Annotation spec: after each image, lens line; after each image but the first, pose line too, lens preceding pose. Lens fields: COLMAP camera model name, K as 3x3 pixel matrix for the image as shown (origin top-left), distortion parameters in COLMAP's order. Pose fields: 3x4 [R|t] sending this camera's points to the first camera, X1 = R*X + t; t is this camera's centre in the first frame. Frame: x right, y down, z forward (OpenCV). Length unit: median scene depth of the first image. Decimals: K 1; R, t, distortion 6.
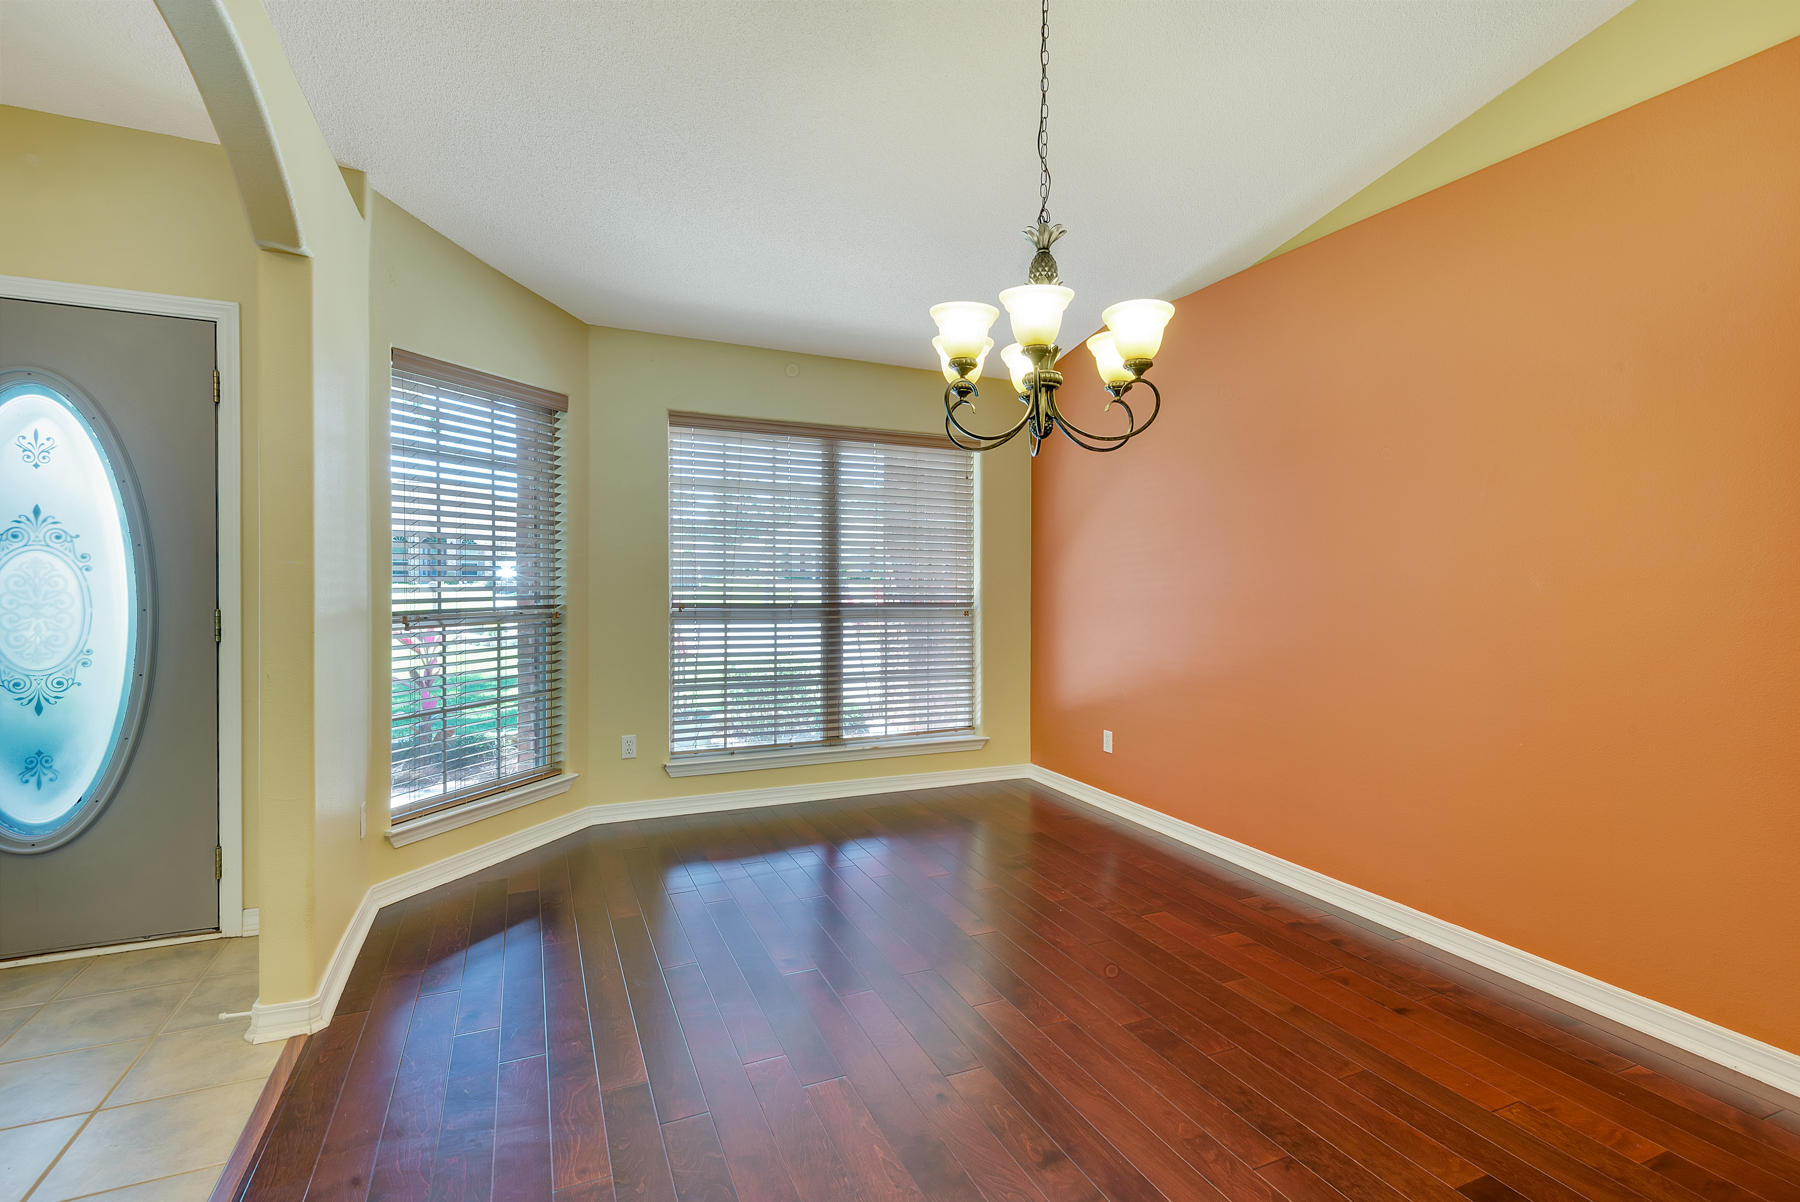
lens RADIAL K [[836.1, 0, 899.9], [0, 836.1, 588.2], [0, 0, 1]] dist [0.018550, -0.000817]
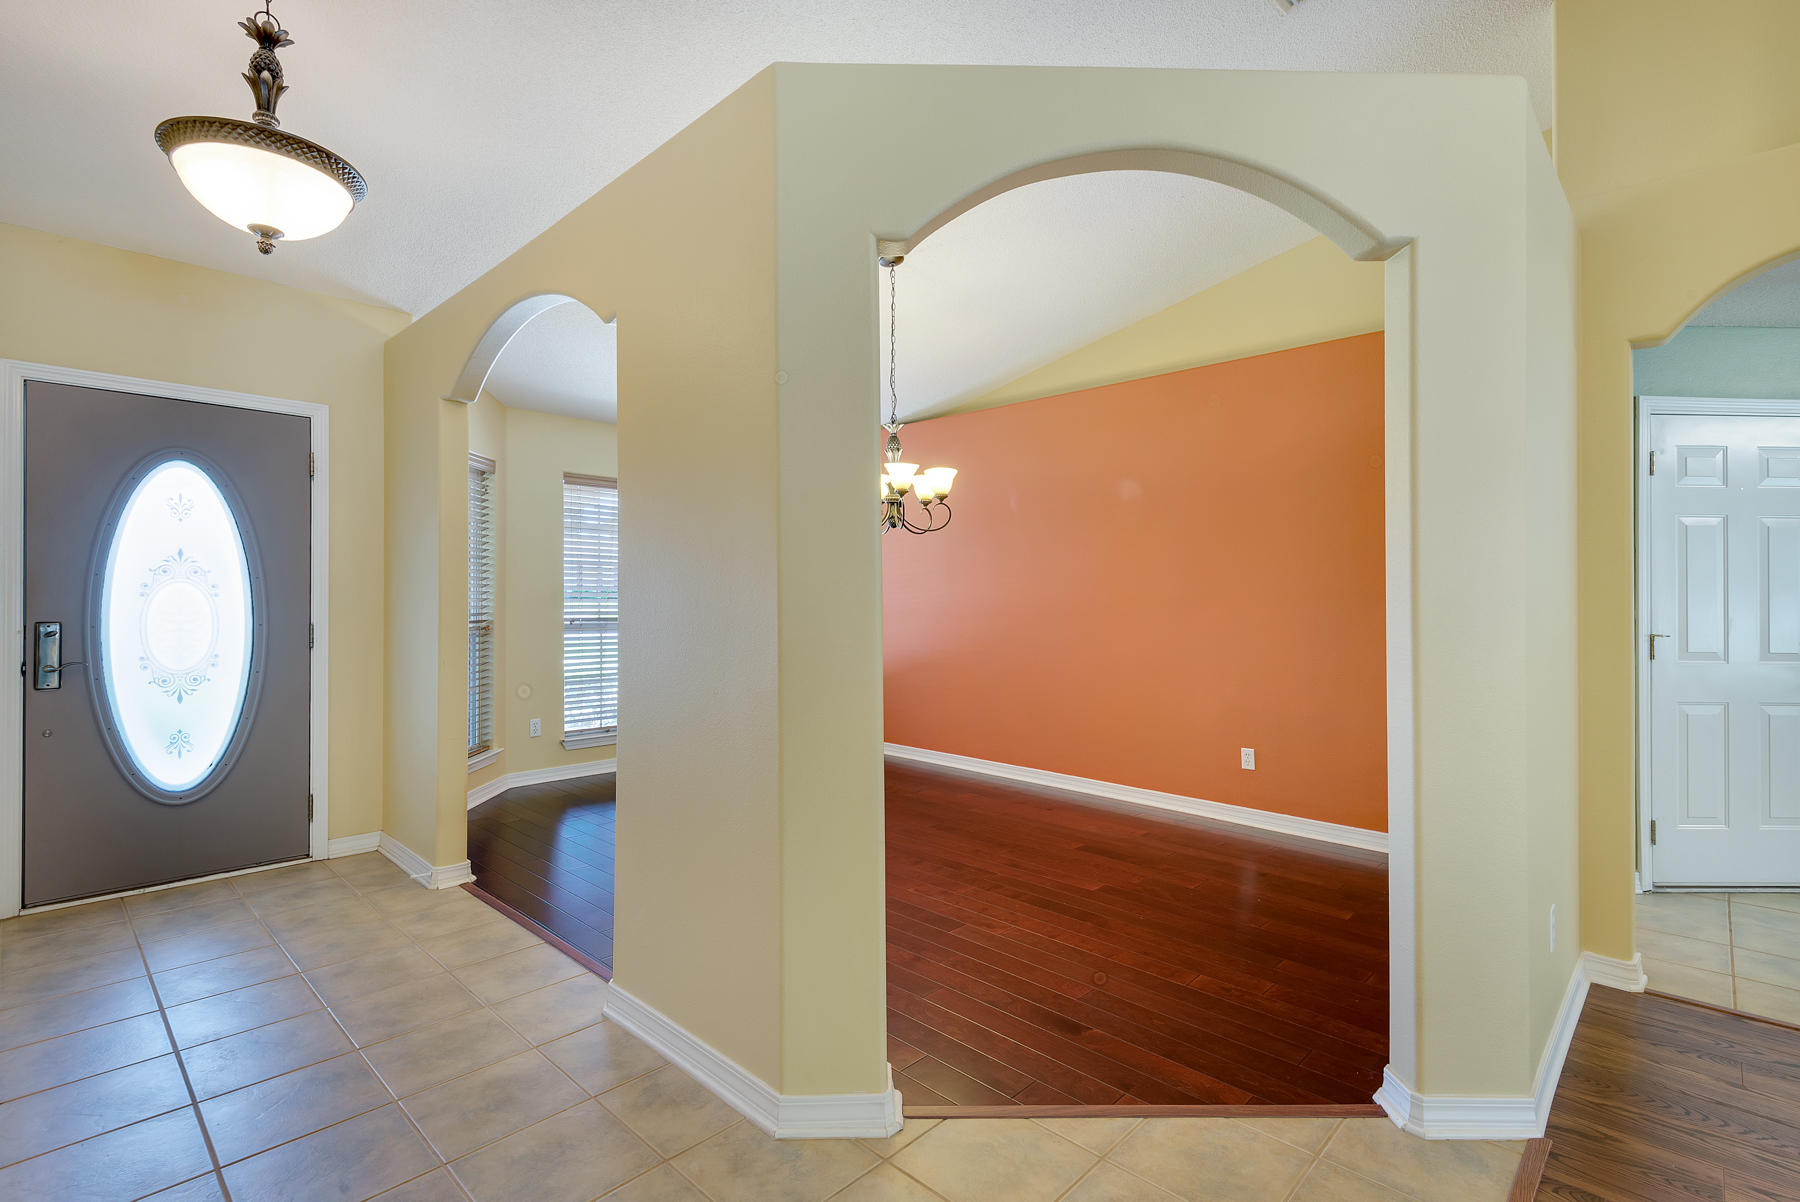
lens RADIAL K [[836.1, 0, 894.0], [0, 836.1, 594.1], [0, 0, 1]] dist [0.018550, -0.000817]
pose [[0.929924, -0.002833, 0.367742, -0.298997], [0.007564, 0.999906, -0.011423, -0.000492], [-0.367675, 0.013404, 0.929858, -0.450056]]
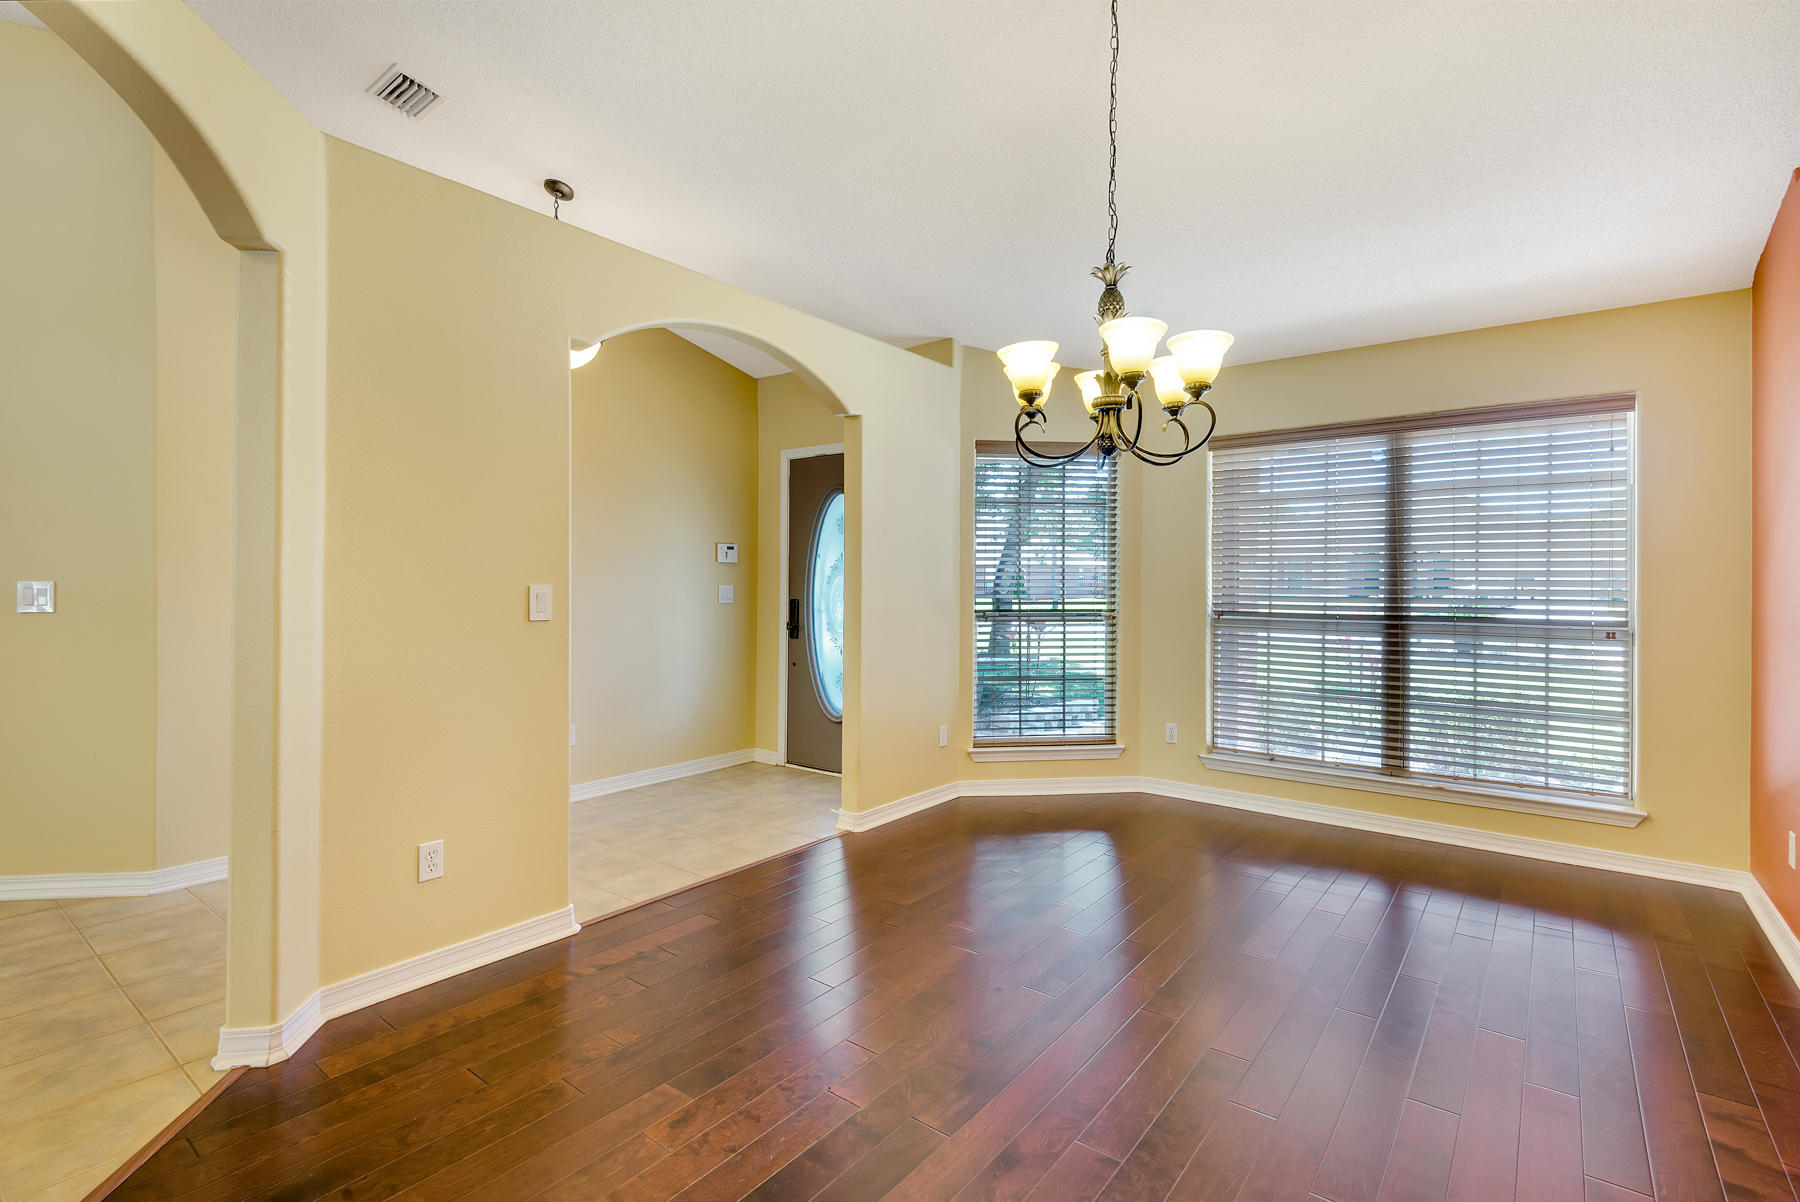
lens RADIAL K [[836.1, 0, 906.5], [0, 836.1, 606.4], [0, 0, 1]] dist [0.018550, -0.000817]
pose [[0.463565, 0.023172, -0.885760, 0.558917], [-0.009913, 0.999731, 0.020966, -0.006965], [0.886007, -0.000939, 0.463670, 0.144851]]
